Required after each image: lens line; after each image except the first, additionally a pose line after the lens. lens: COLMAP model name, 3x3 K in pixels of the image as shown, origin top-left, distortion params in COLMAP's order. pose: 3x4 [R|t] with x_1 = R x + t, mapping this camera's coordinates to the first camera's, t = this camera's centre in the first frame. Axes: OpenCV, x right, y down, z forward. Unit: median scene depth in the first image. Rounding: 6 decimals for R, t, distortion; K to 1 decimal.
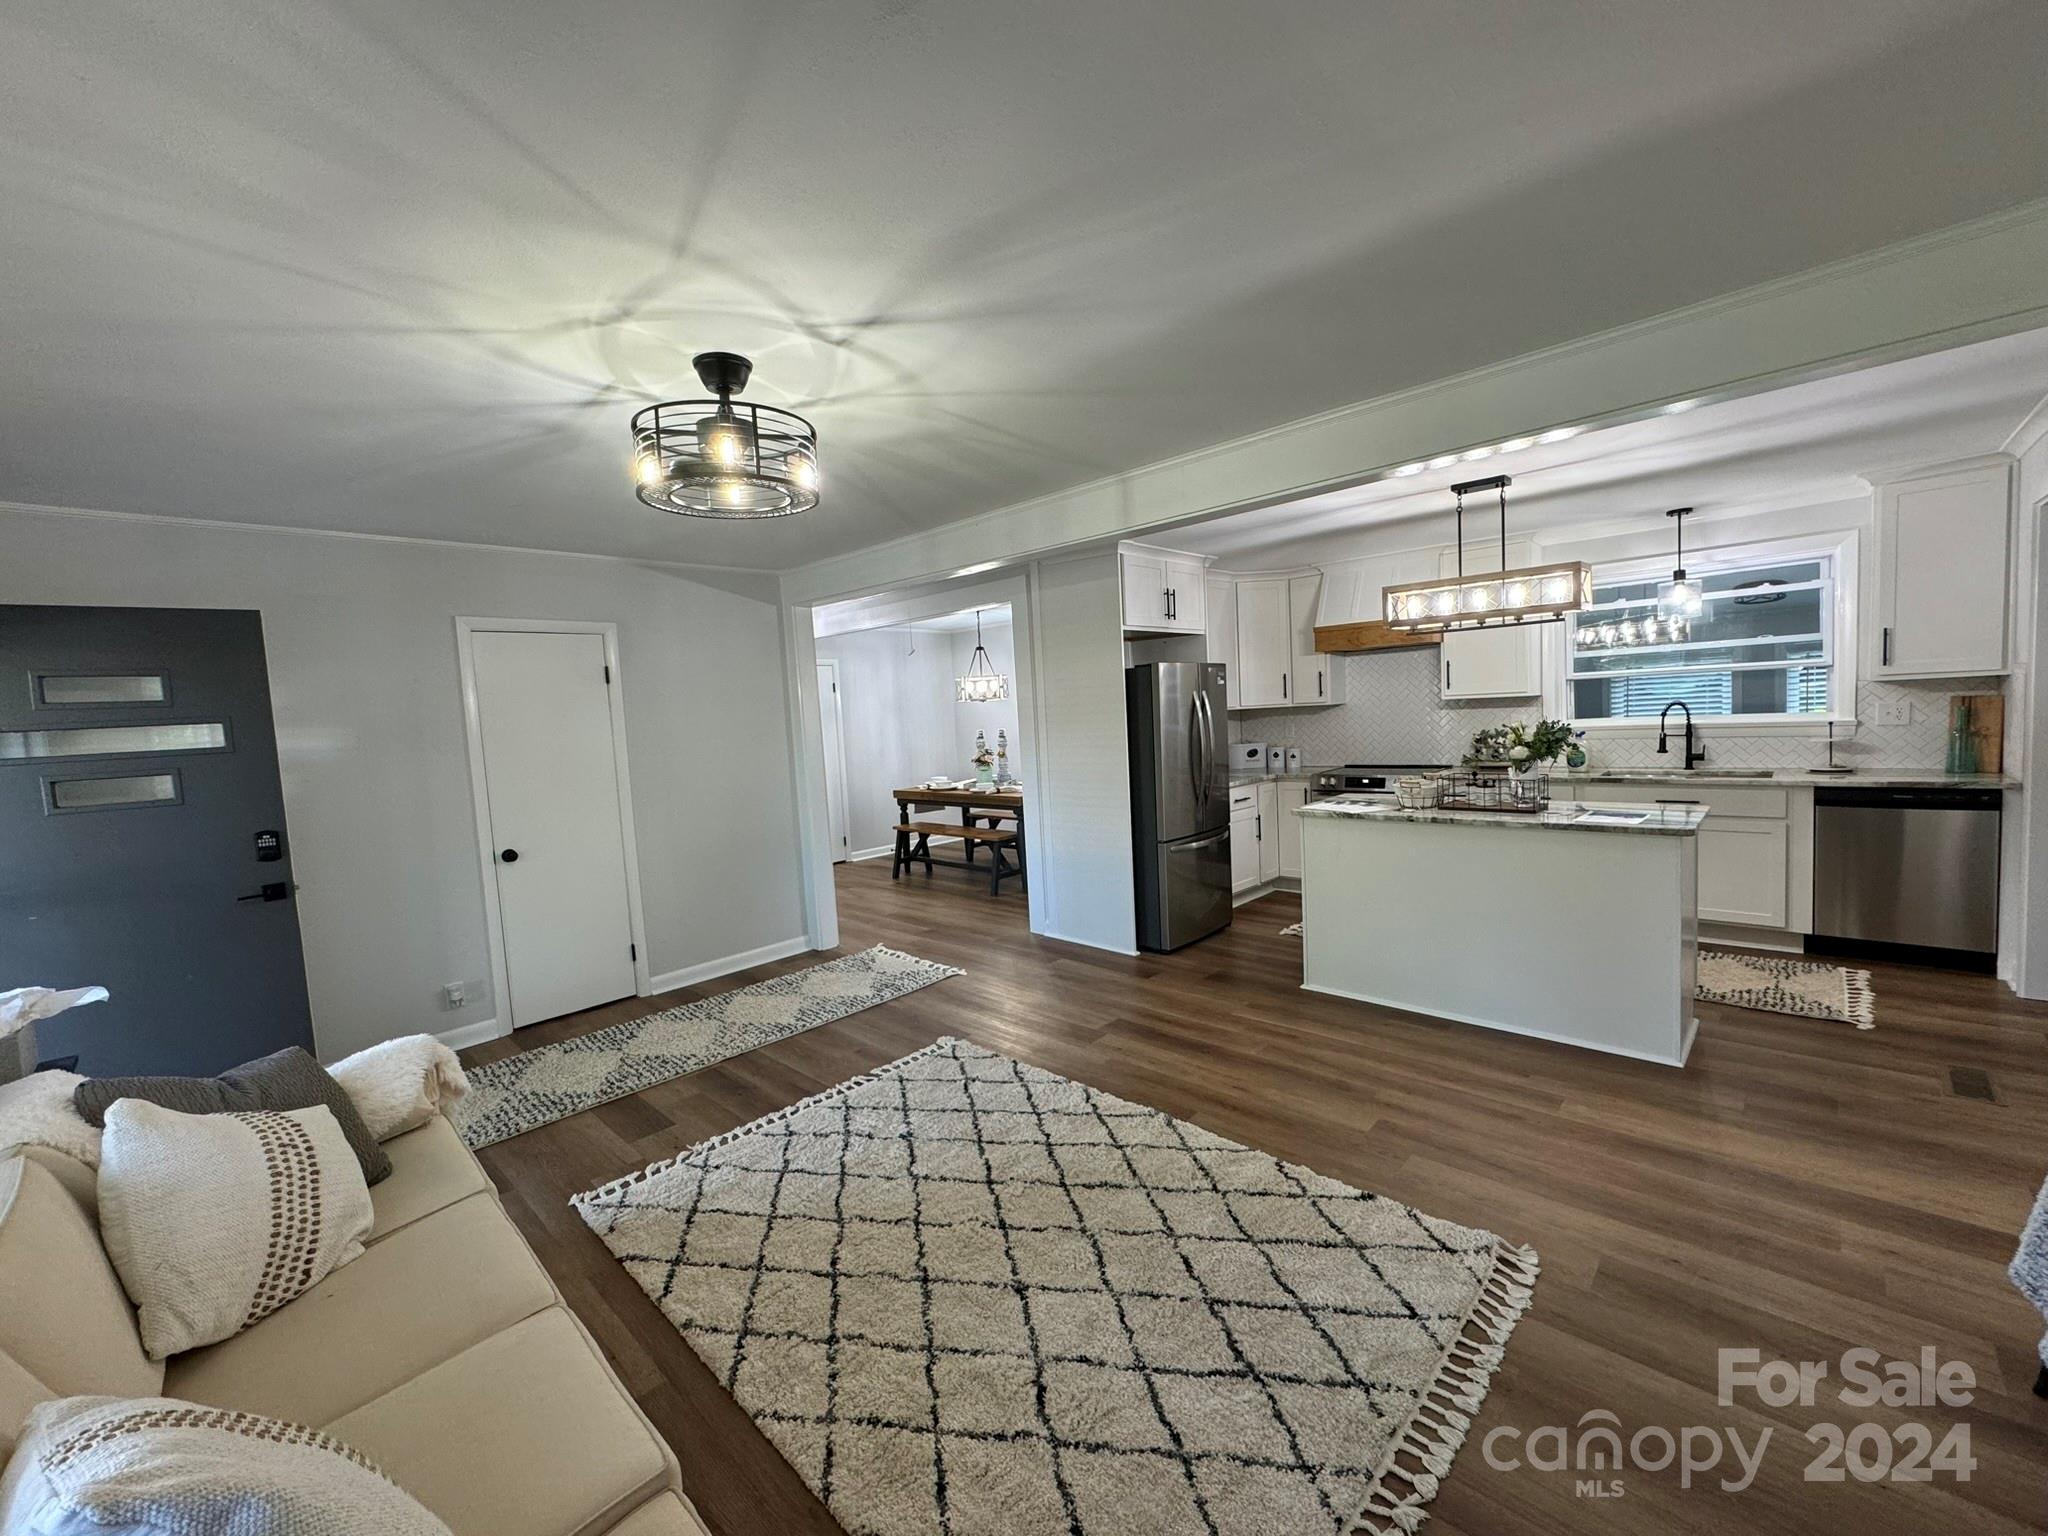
lens RADIAL K [[816.0, 0, 1024.0], [0, 816.0, 768.0], [0, 0, 1]] dist [-0.001679, -0.000310]
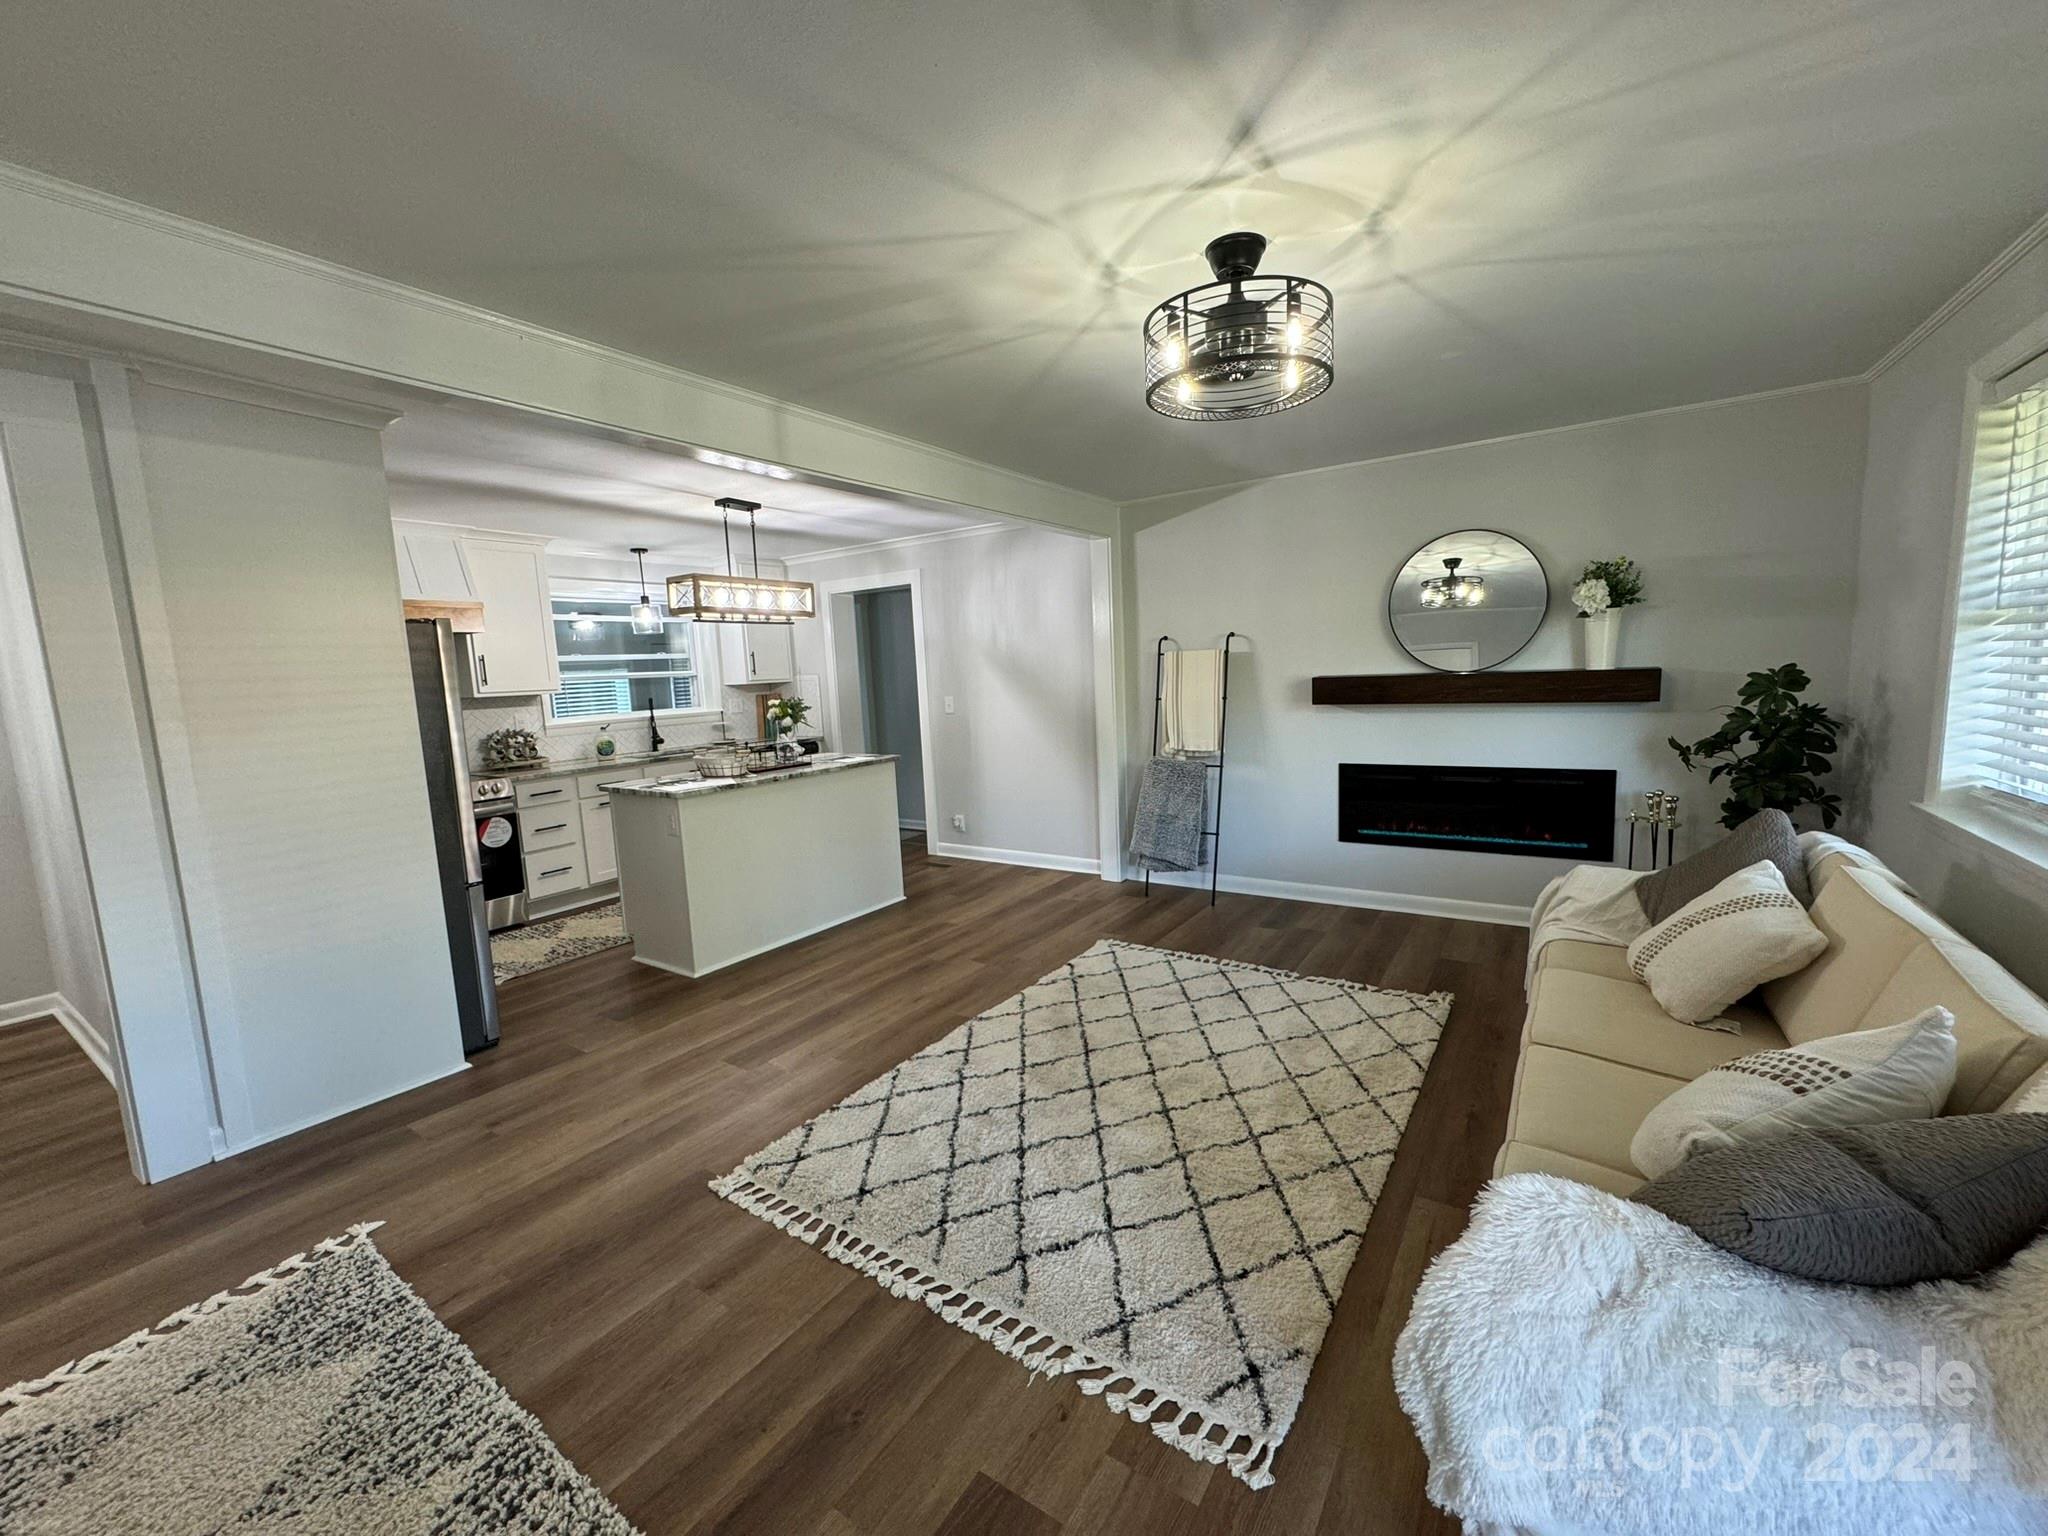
lens RADIAL K [[816.0, 0, 1024.0], [0, 816.0, 768.0], [0, 0, 1]] dist [-0.001679, -0.000310]
pose [[-0.169188, -0.057623, 0.983898, -0.689704], [0.126699, 0.988735, 0.079693, -0.001430], [-0.977406, 0.138142, -0.159982, 0.785412]]
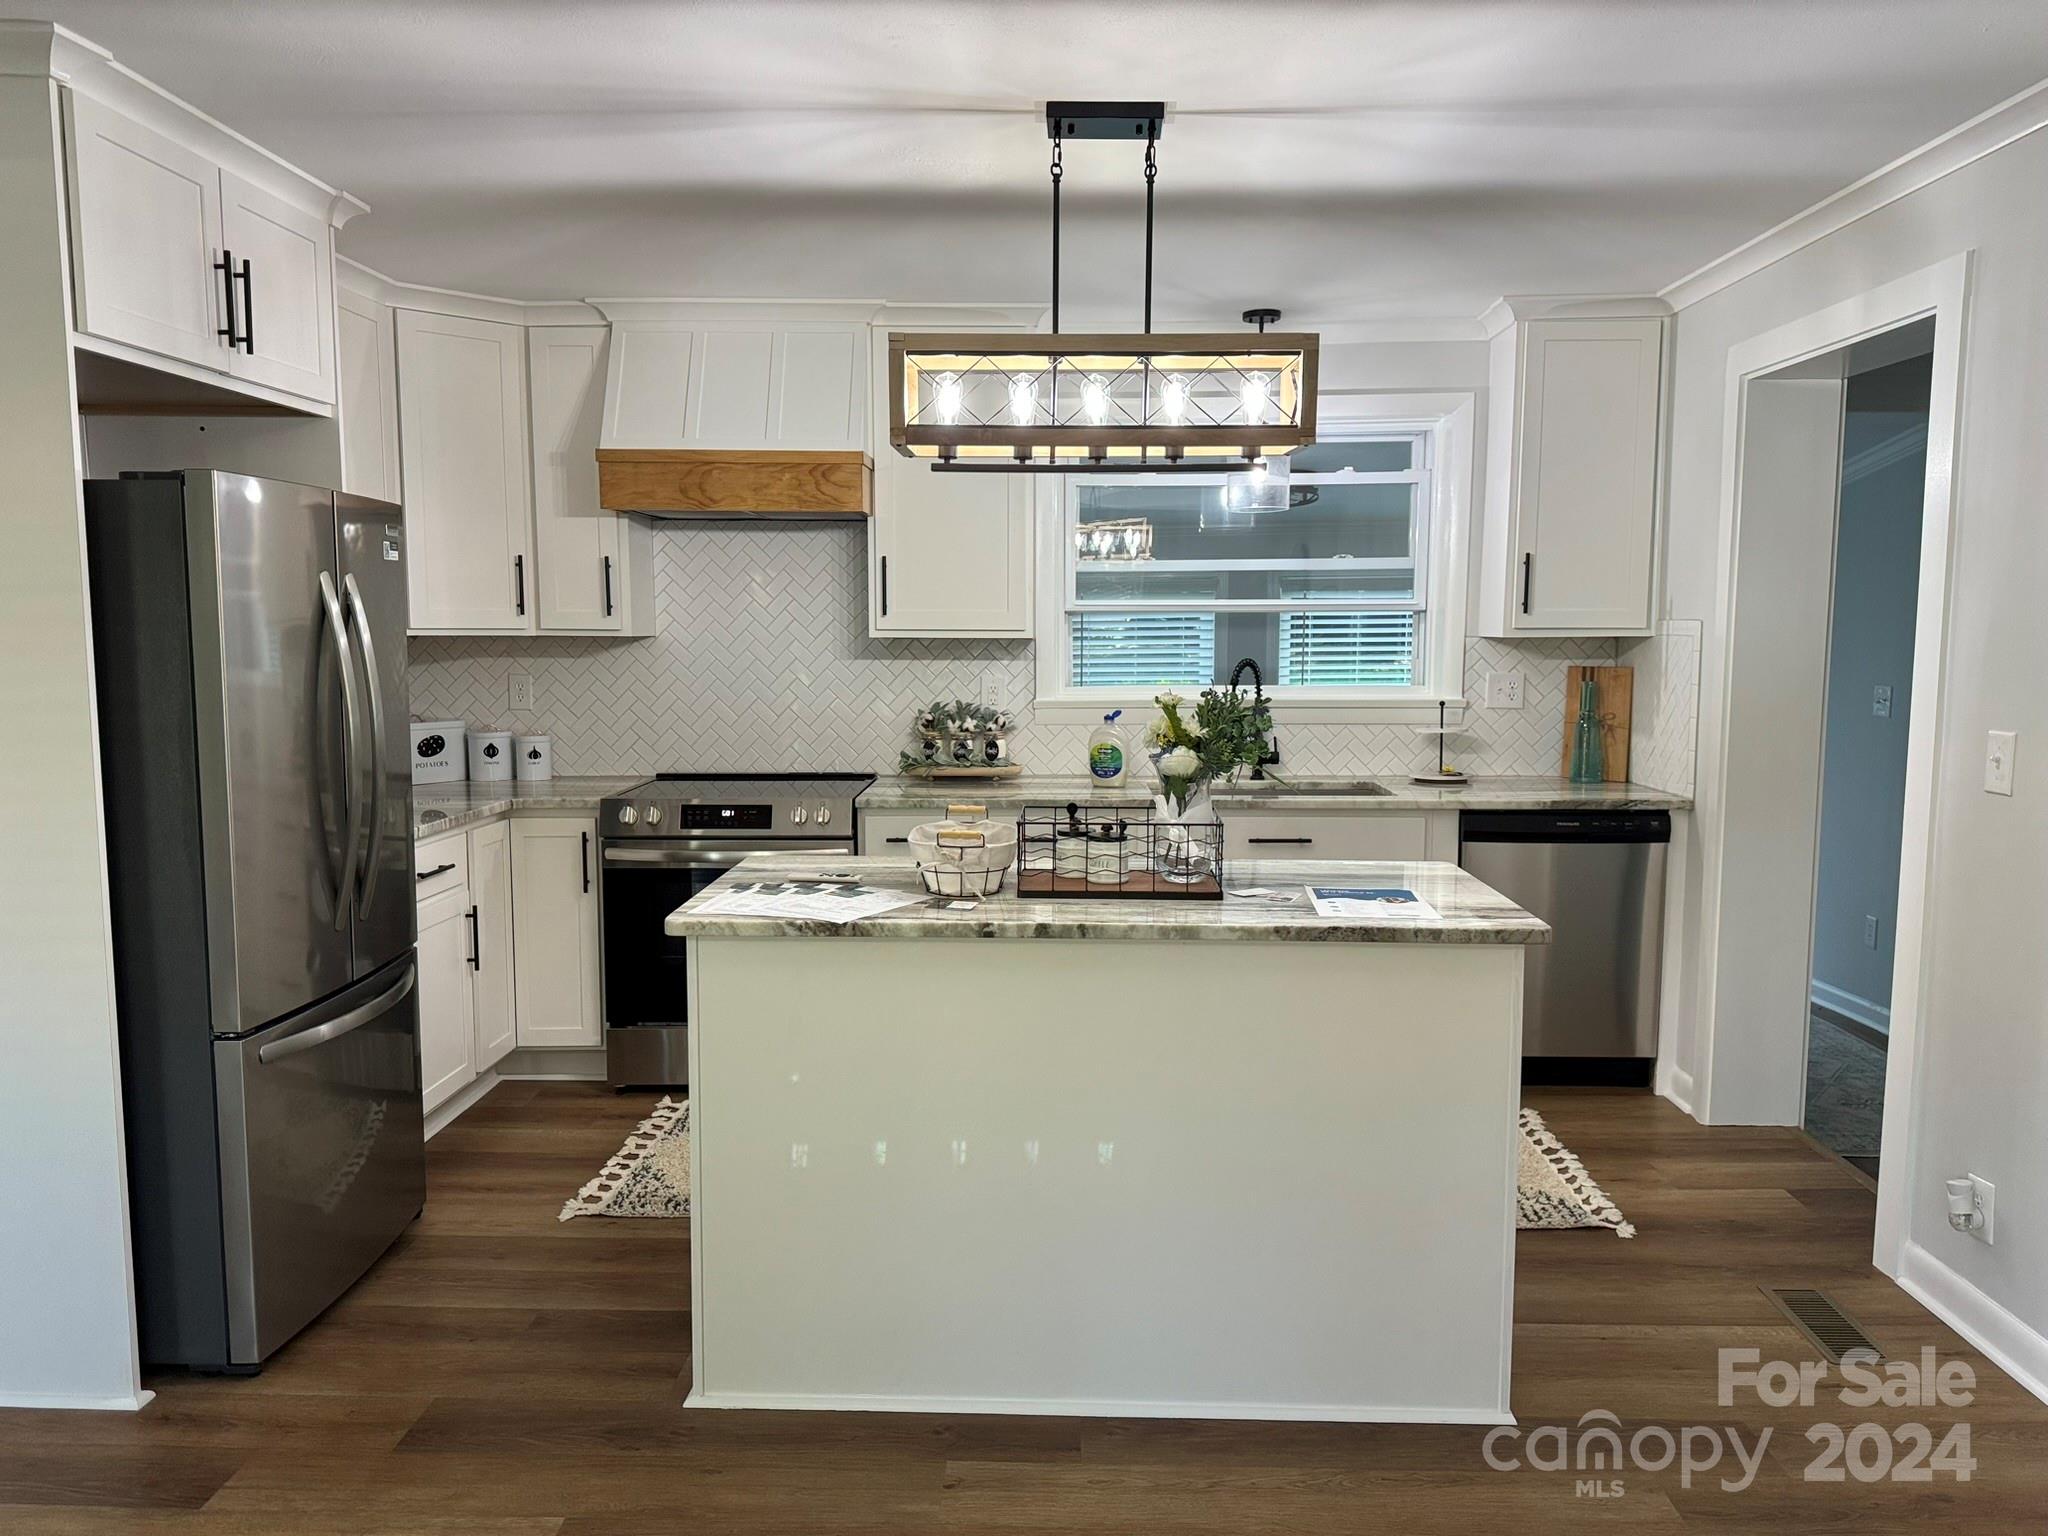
lens RADIAL K [[1447.5, 0, 1024.0], [0, 1447.5, 776.7], [0, 0, 1]] dist [0.062032, -0.051827]
pose [[0.741551, -0.015603, 0.670715, 0.017886], [0.006609, 0.999851, 0.015952, -0.021591], [-0.670864, -0.007397, 0.741544, 0.440535]]
